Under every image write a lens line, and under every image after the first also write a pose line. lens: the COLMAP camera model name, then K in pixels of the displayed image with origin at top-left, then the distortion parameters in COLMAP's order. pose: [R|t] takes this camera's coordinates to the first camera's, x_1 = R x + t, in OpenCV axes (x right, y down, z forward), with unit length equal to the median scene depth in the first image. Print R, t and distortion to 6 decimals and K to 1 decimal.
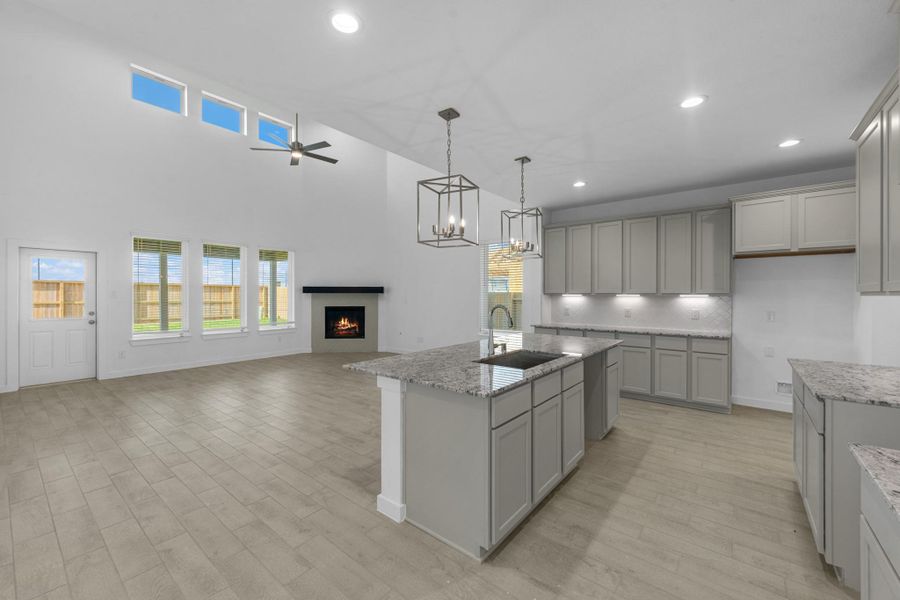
lens RADIAL K [[362.1, 0, 435.6], [0, 362.1, 295.7], [0, 0, 1]] dist [0.001900, 0.000050]
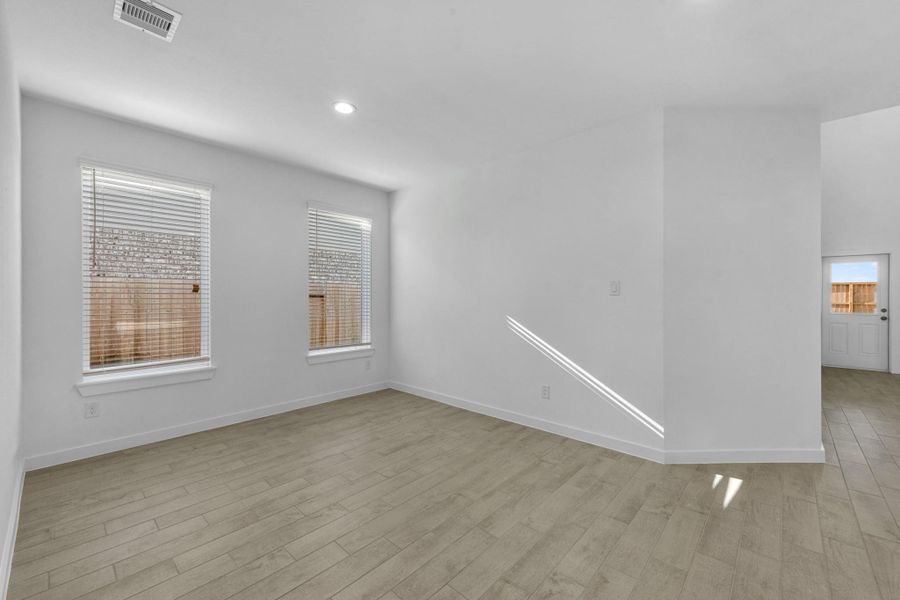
lens RADIAL K [[362.1, 0, 435.6], [0, 362.1, 295.7], [0, 0, 1]] dist [0.001900, 0.000050]
pose [[-0.077767, -0.002039, -0.996969, 0.316623], [-0.001911, 0.999996, -0.001896, 0.003655], [0.996970, 0.001758, -0.077771, -0.334227]]
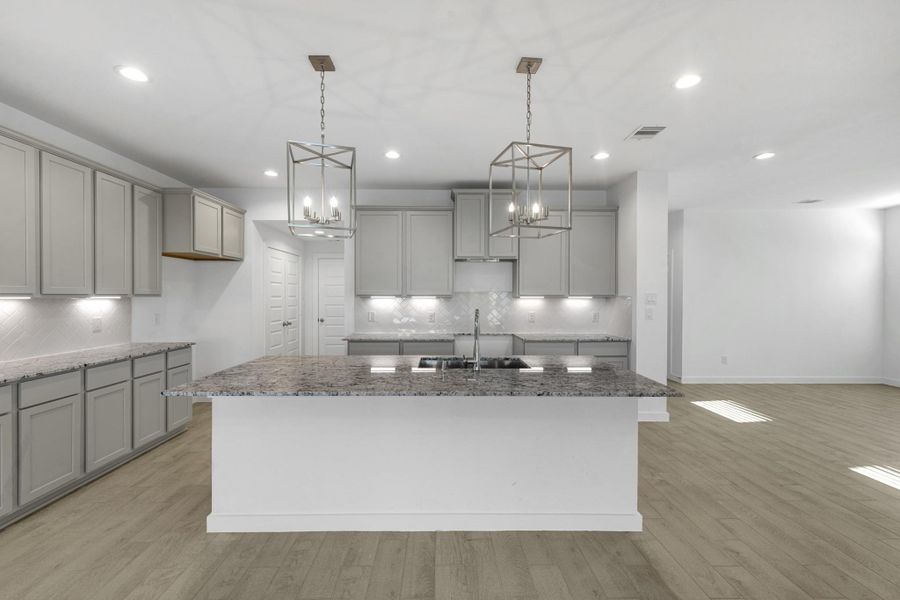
lens RADIAL K [[370.1, 0, 450.7], [0, 370.1, 297.2], [0, 0, 1]] dist [0.000161, 0.000288]
pose [[-0.664085, -0.004566, 0.747643, -0.281235], [0.000661, 0.999977, 0.006694, -0.005245], [-0.747657, 0.004939, -0.664067, 1.037048]]
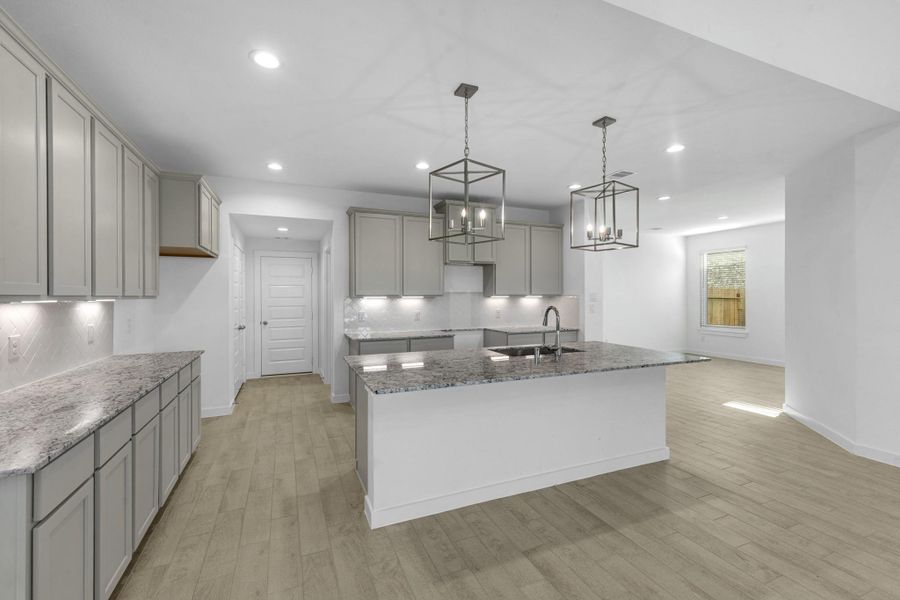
lens RADIAL K [[362.1, 0, 435.6], [0, 362.1, 295.7], [0, 0, 1]] dist [0.001900, 0.000050]
pose [[-0.885927, 0.001398, 0.463822, -0.009857], [0.003803, 0.999984, 0.004251, -0.007135], [-0.463808, 0.005531, -0.885918, 1.340023]]
